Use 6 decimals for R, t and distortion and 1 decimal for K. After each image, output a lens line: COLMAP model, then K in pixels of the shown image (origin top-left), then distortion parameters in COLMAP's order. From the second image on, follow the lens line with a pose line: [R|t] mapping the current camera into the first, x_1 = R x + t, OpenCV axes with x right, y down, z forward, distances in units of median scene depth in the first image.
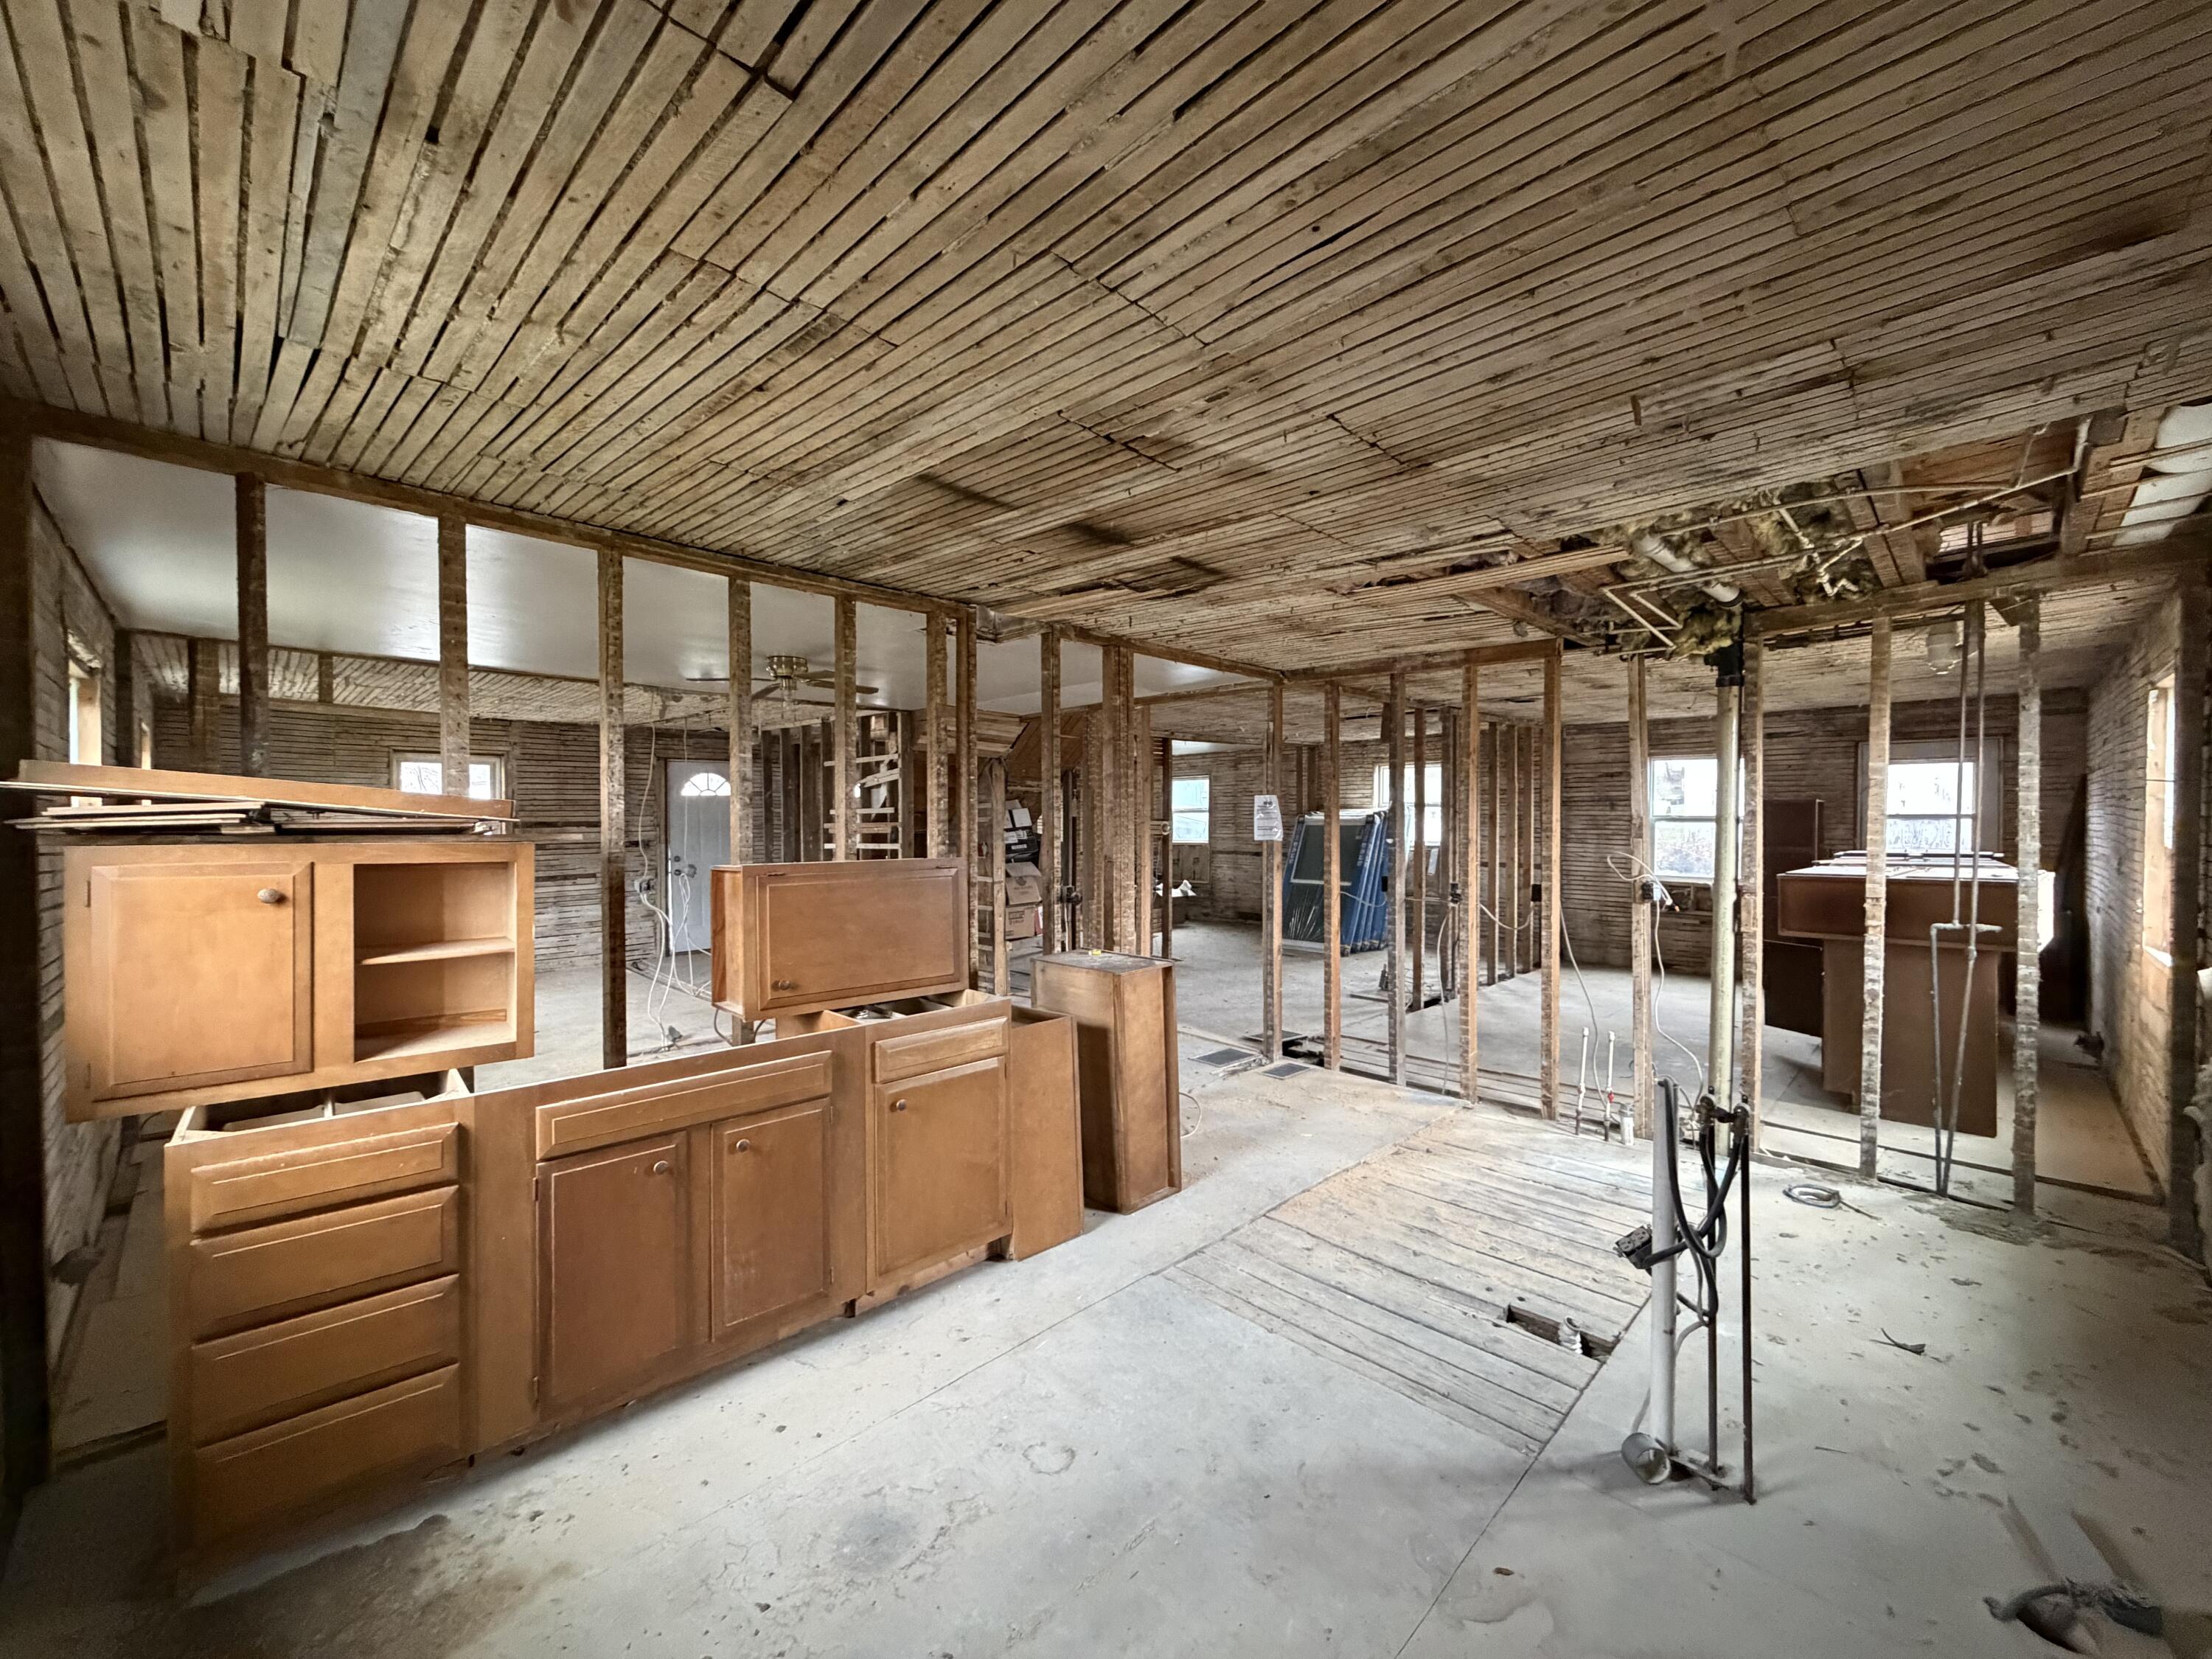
lens RADIAL K [[882.8, 0, 1103.7], [0, 882.8, 830.3], [0, 0, 1]] dist [0.002231, -0.000518]
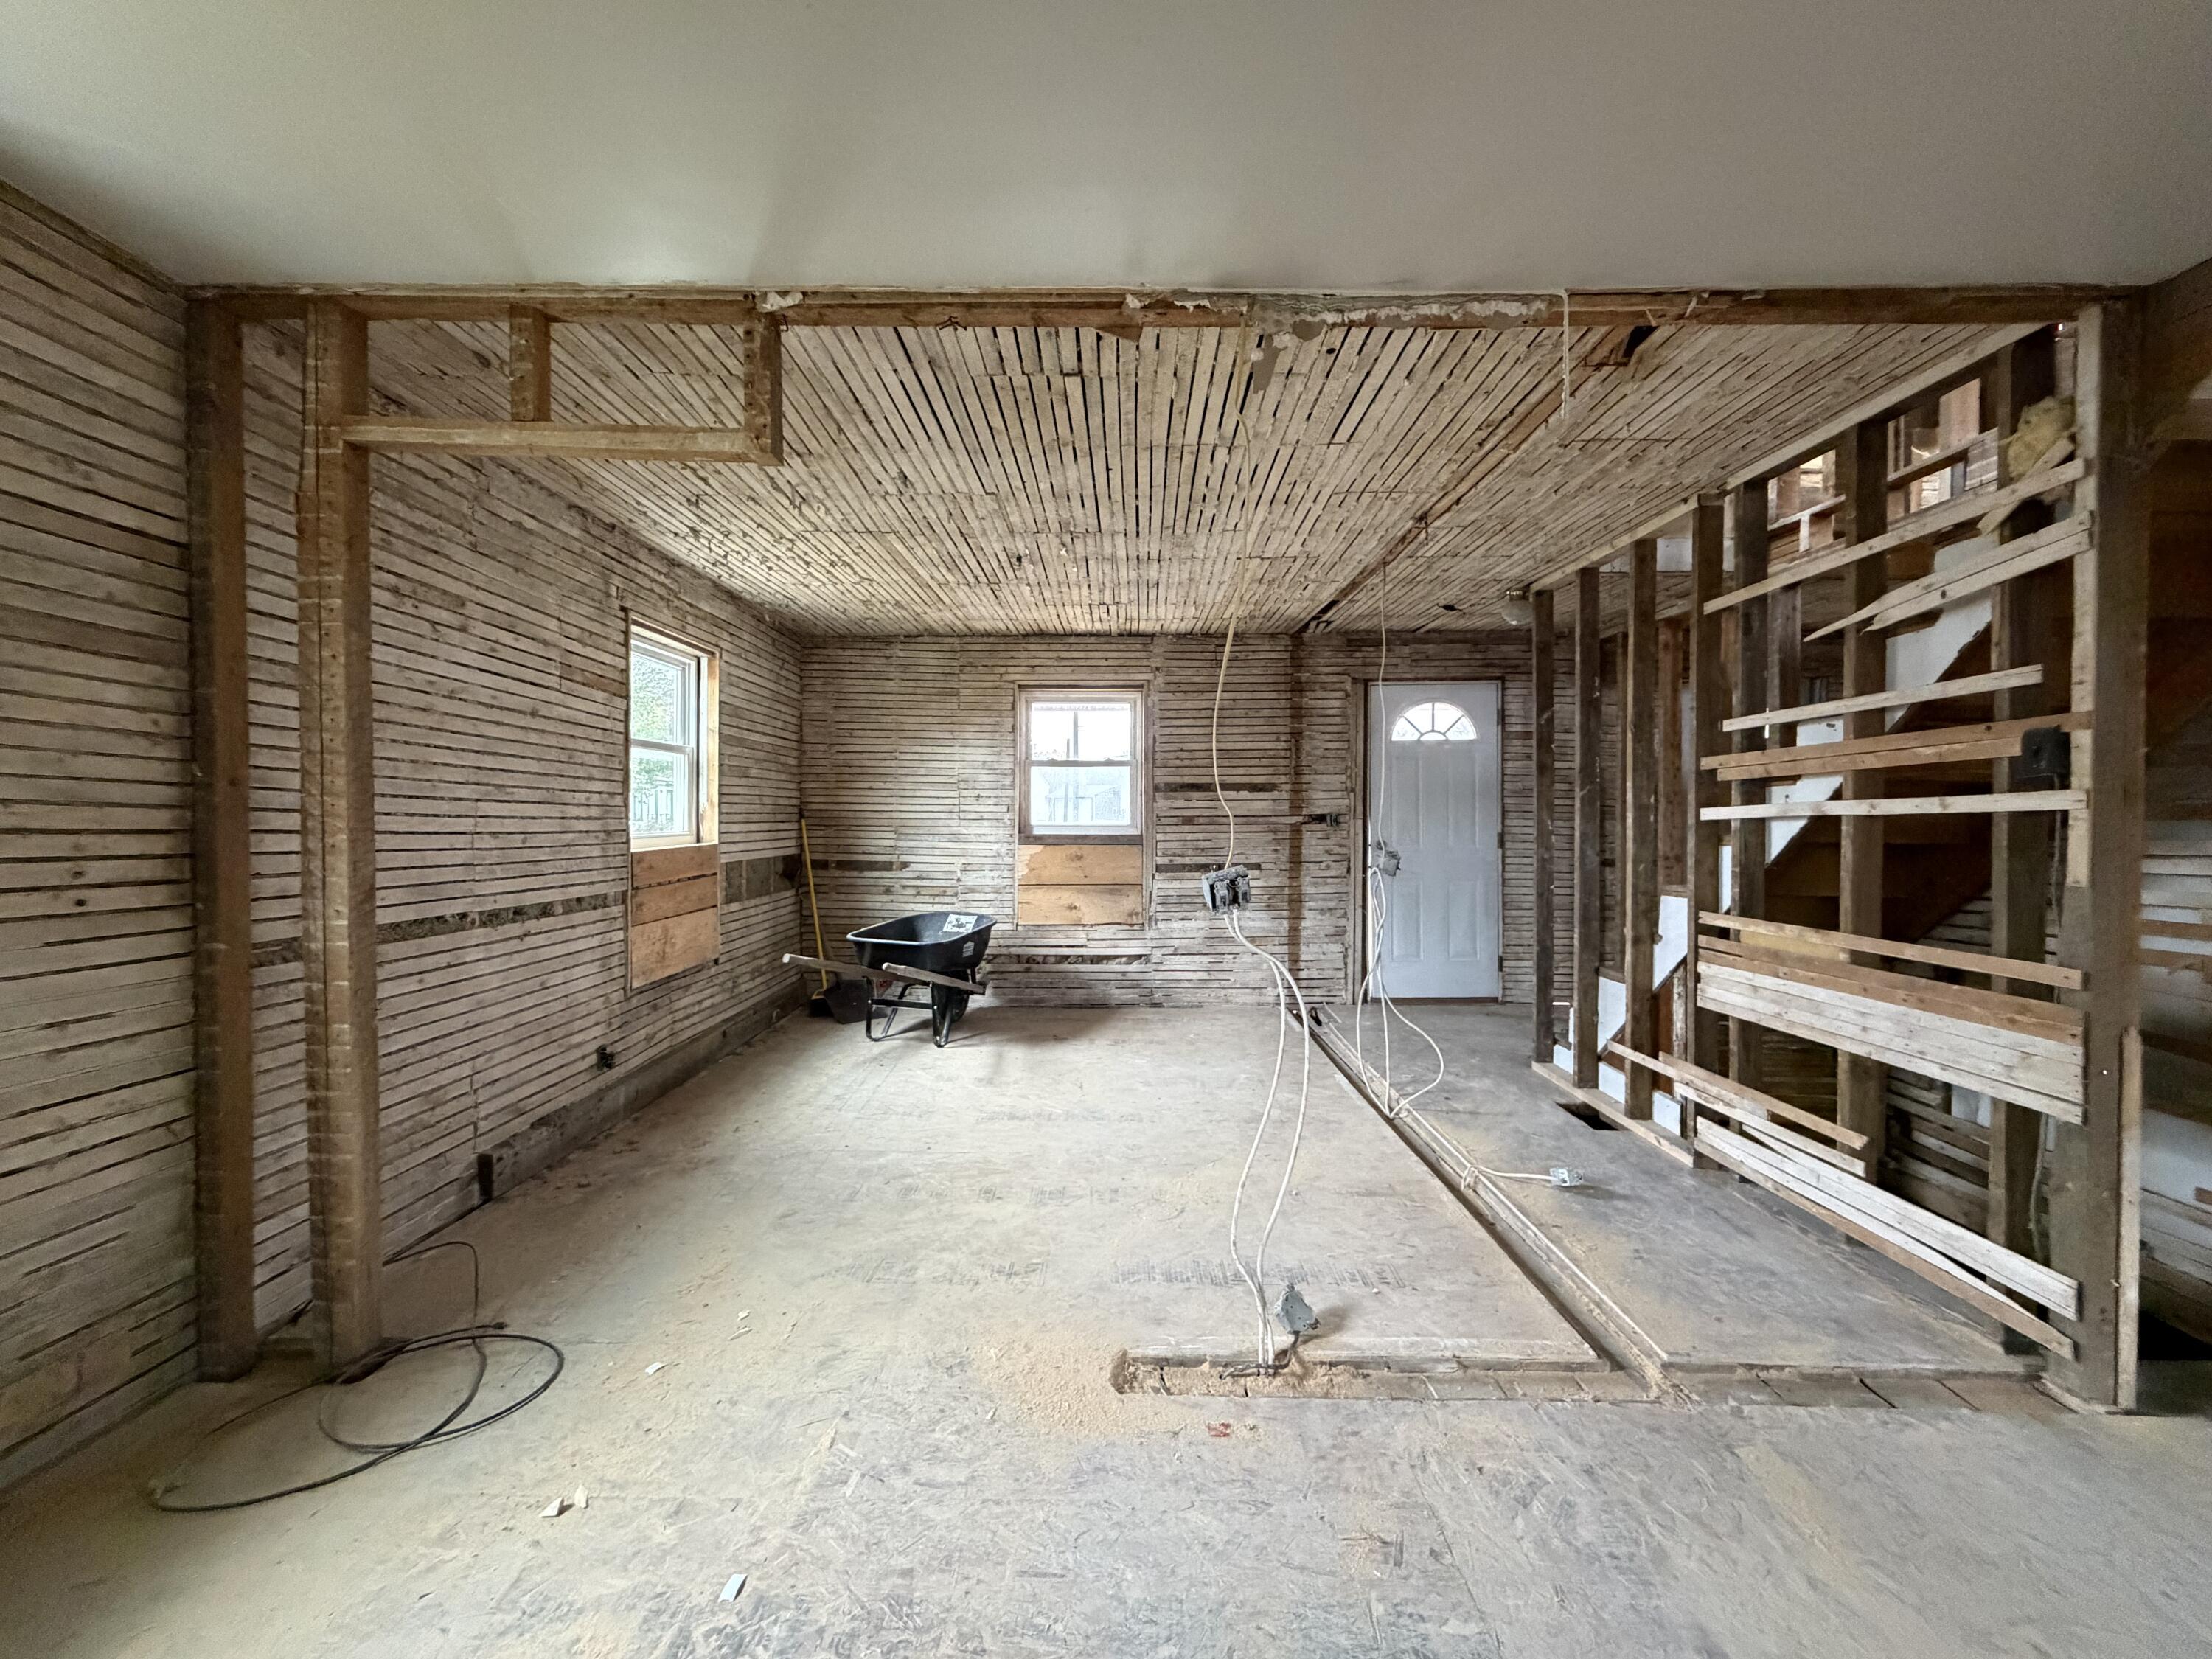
lens RADIAL K [[882.8, 0, 1102.7], [0, 882.8, 833.9], [0, 0, 1]] dist [0.002231, -0.000518]
pose [[0.699018, 0.014067, -0.714966, -0.232020], [-0.013273, 0.999889, 0.006696, 0.029199], [0.714981, 0.004809, 0.699127, 0.556795]]
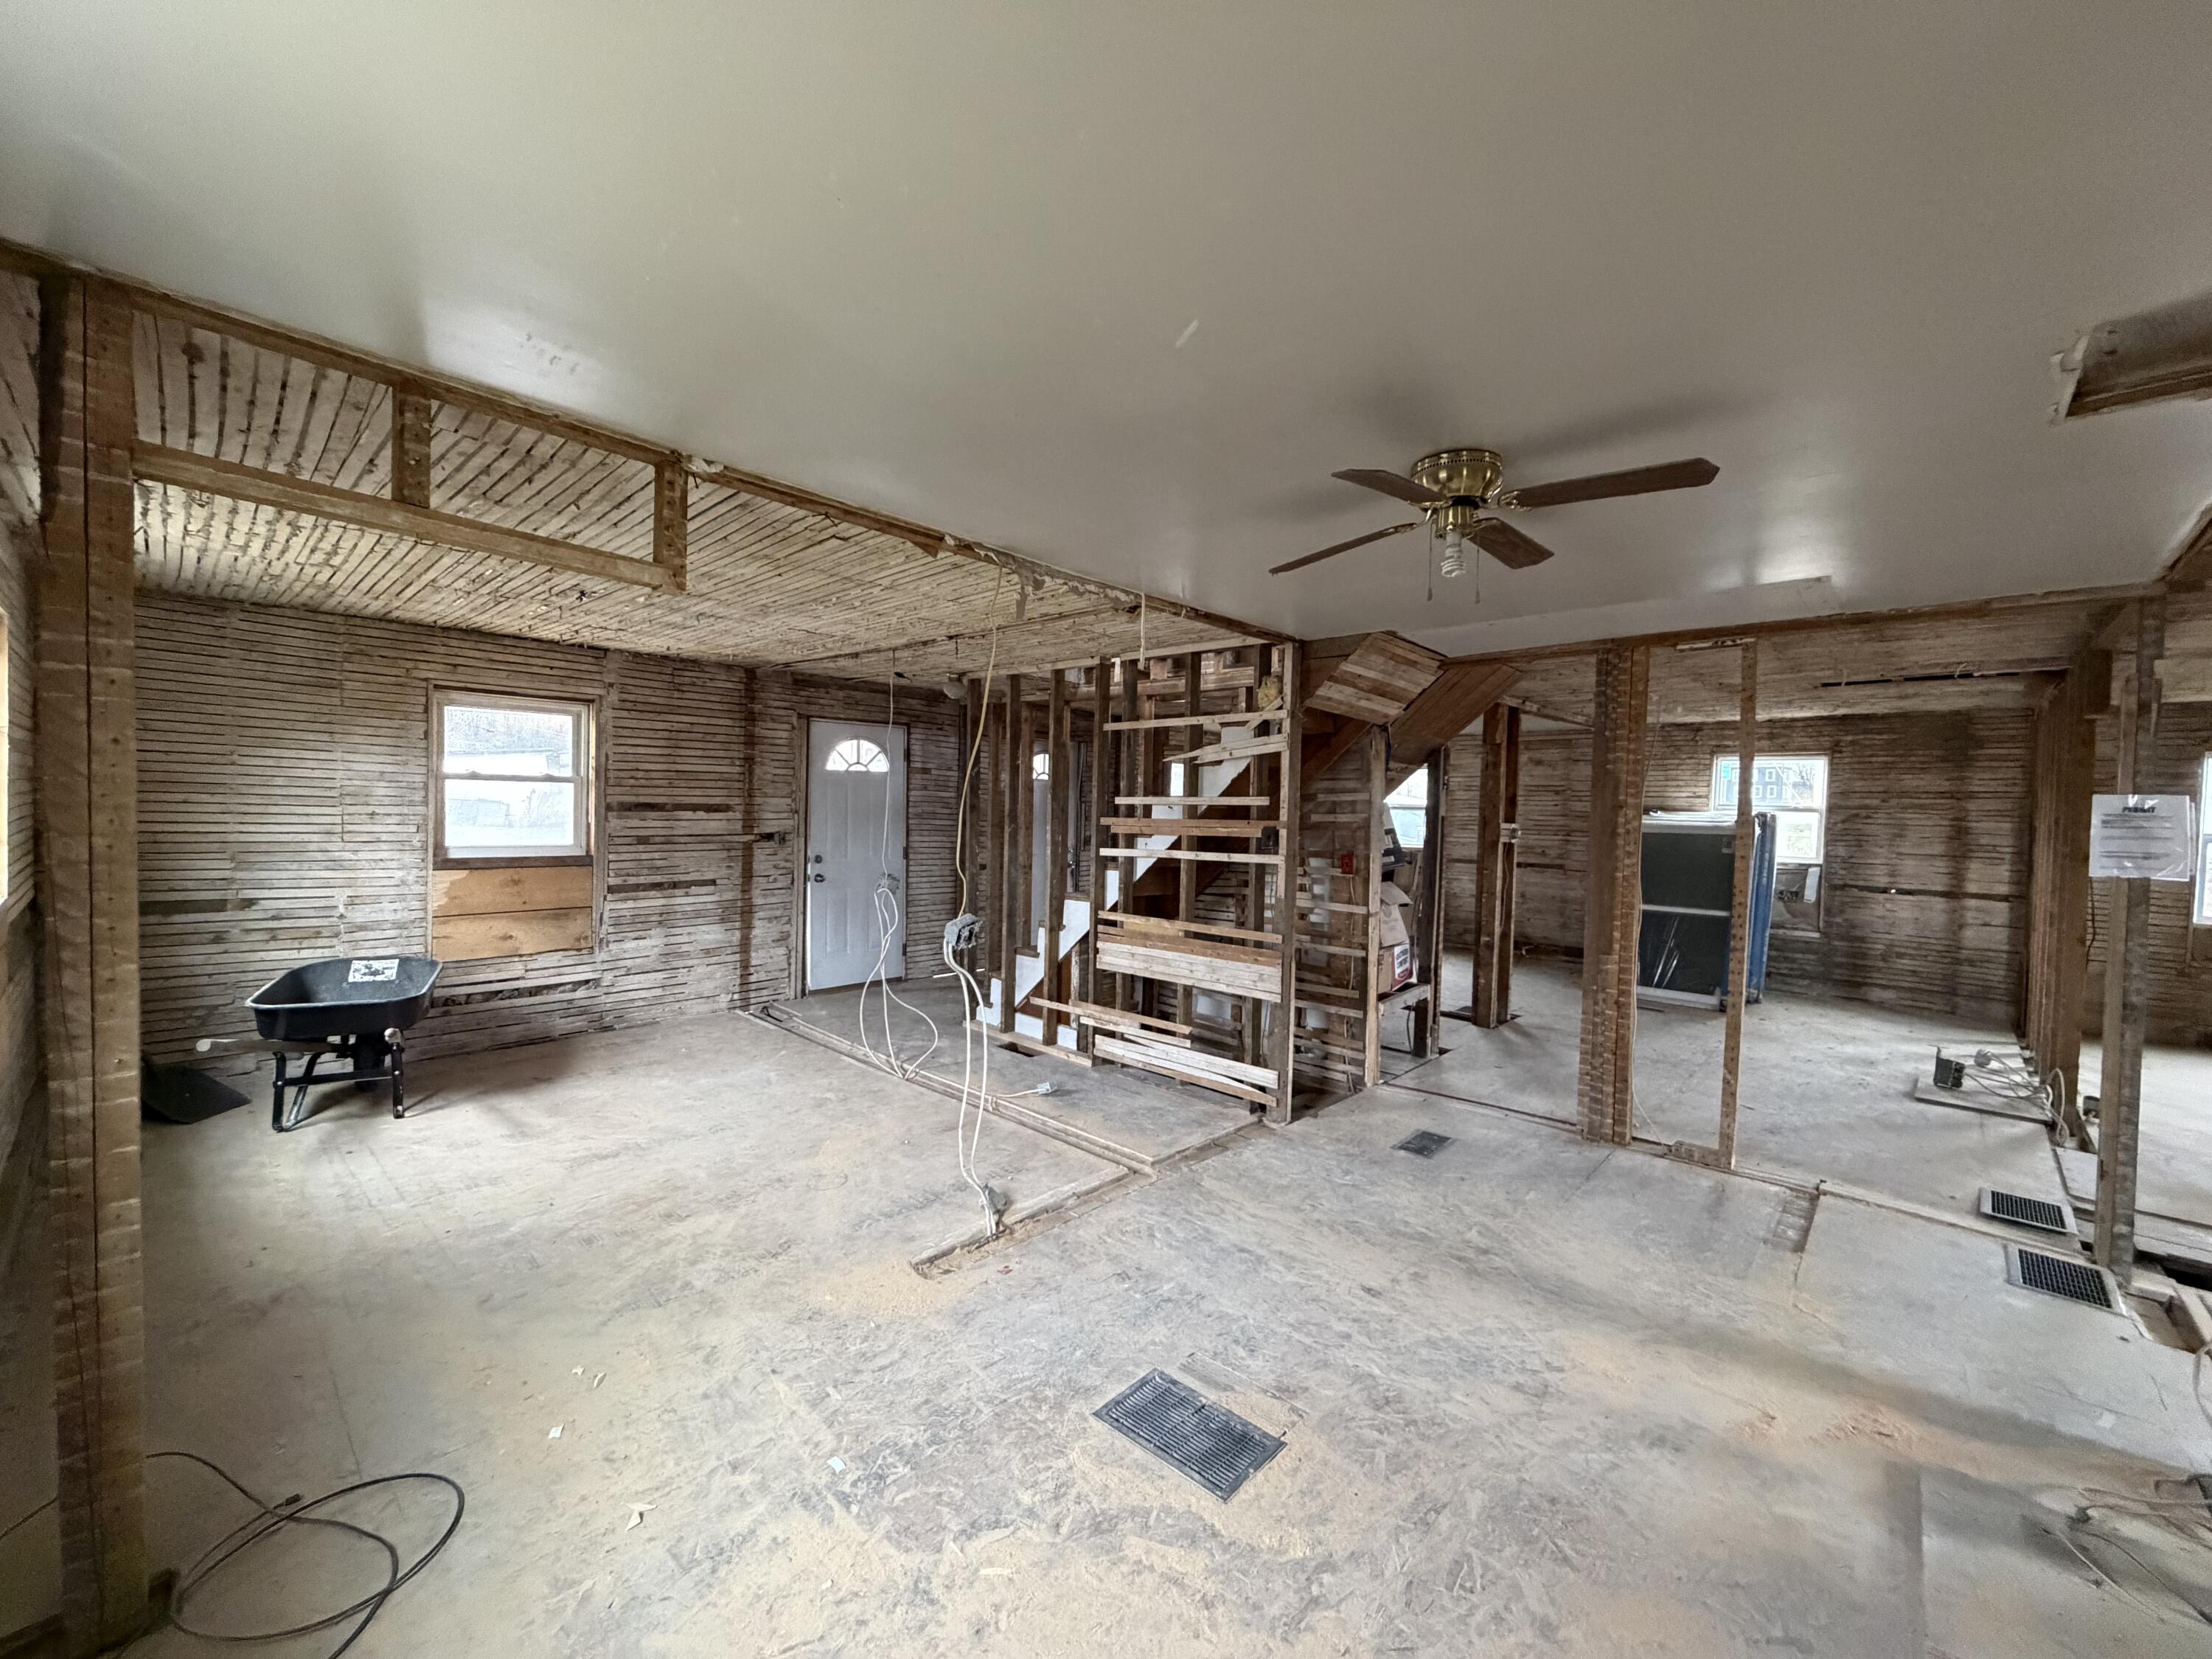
lens RADIAL K [[882.8, 0, 1103.2], [0, 882.8, 836.0], [0, 0, 1]] dist [0.002231, -0.000518]
pose [[0.999181, 0.024855, 0.031933, -0.354685], [-0.025425, 0.999523, 0.017552, -0.005997], [-0.031481, -0.018349, 0.999336, 0.361912]]
